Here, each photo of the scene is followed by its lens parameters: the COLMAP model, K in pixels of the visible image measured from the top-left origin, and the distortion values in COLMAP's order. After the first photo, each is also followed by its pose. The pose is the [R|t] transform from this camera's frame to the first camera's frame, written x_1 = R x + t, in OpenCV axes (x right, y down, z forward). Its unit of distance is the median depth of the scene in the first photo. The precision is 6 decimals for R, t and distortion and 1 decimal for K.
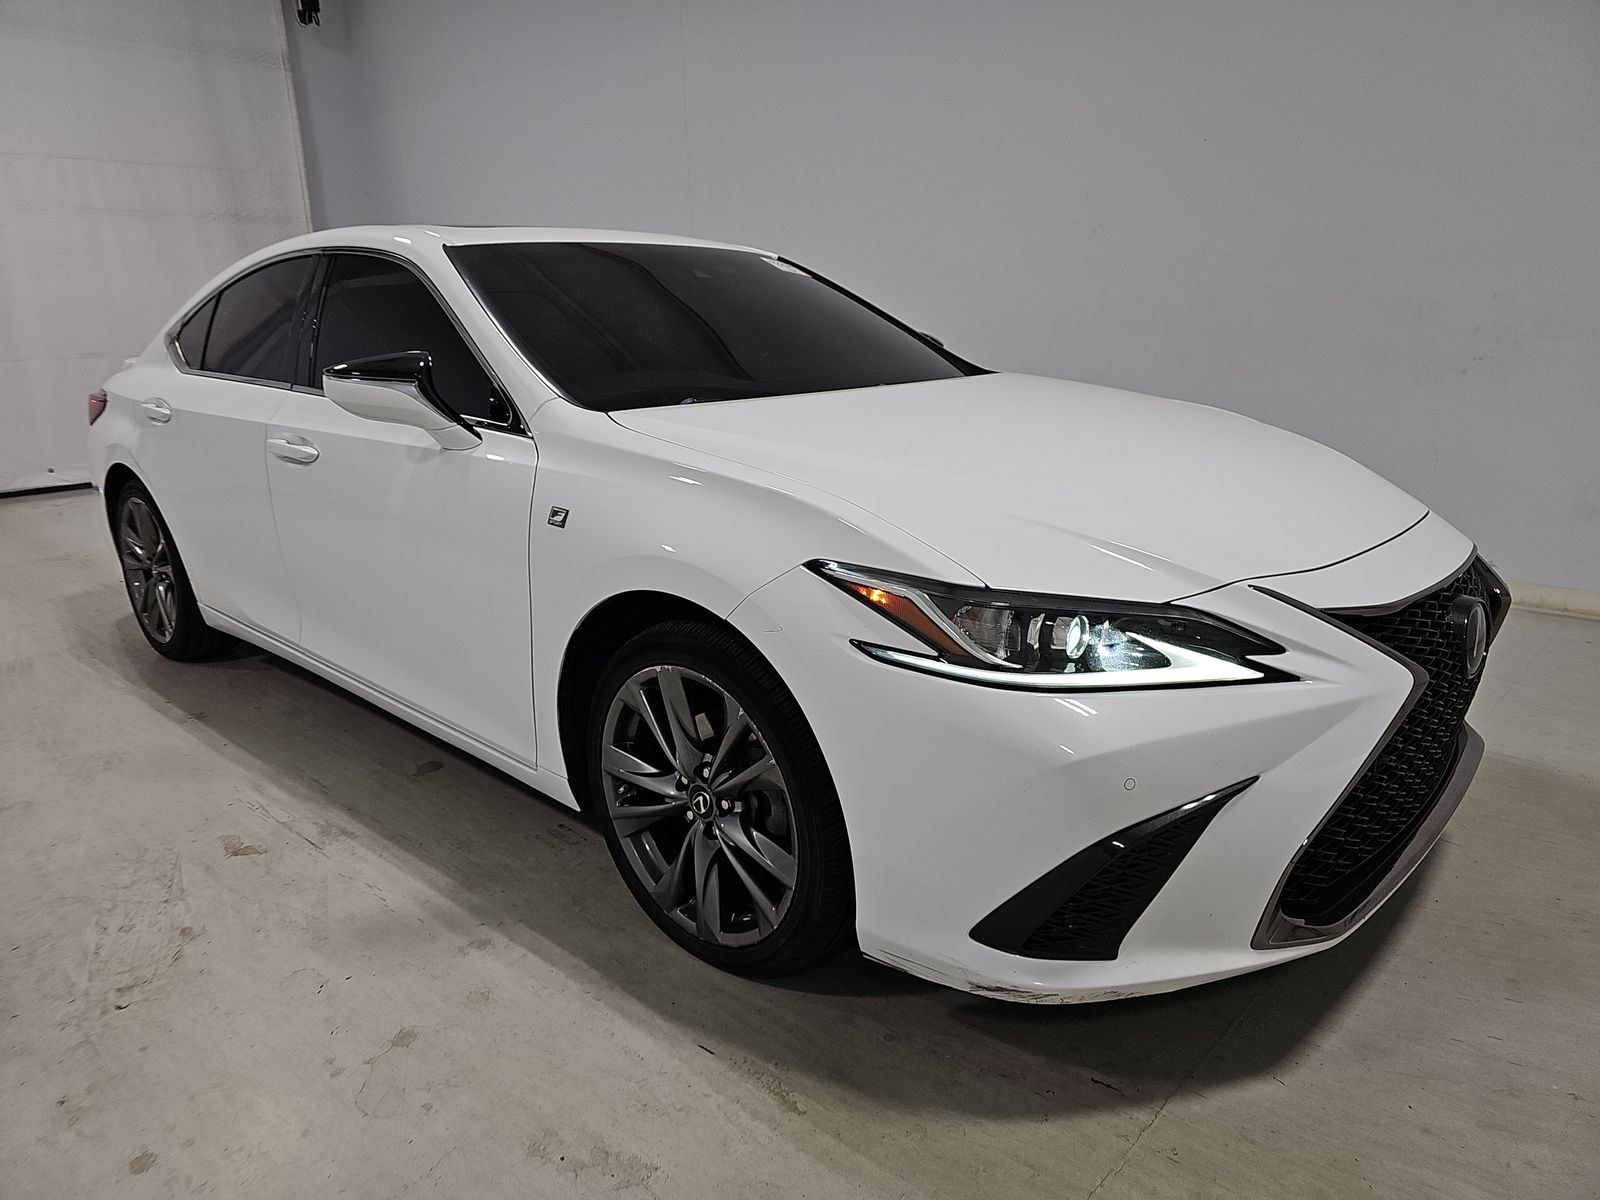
lens RADIAL K [[1131.9, 0, 800.0], [0, 1131.9, 600.0], [0, 0, 1]] dist [-0.015753, 0.000930]
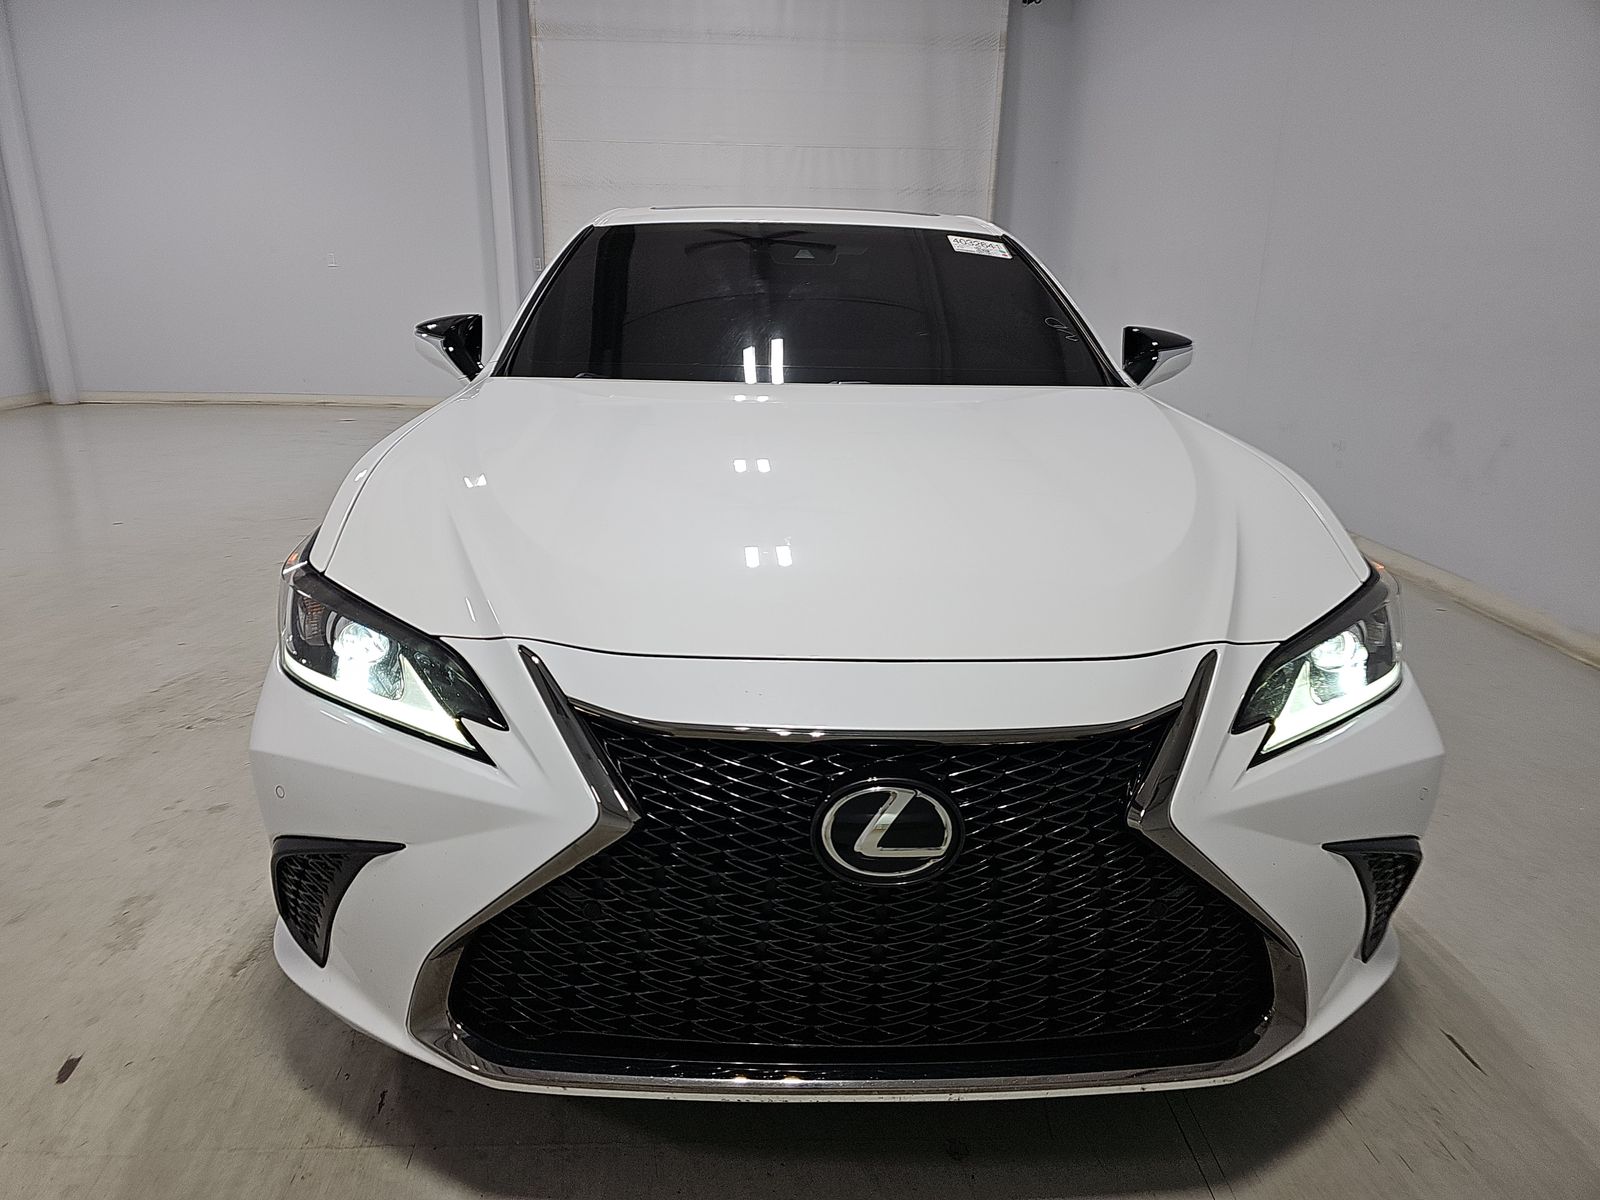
lens RADIAL K [[1131.9, 0, 800.0], [0, 1131.9, 600.0], [0, 0, 1]] dist [-0.015753, 0.000930]
pose [[0.671972, 0.224690, -0.705669, 1.127921], [-0.201590, 0.972379, 0.117648, -0.188588], [0.712612, 0.063199, 0.698706, 0.551968]]
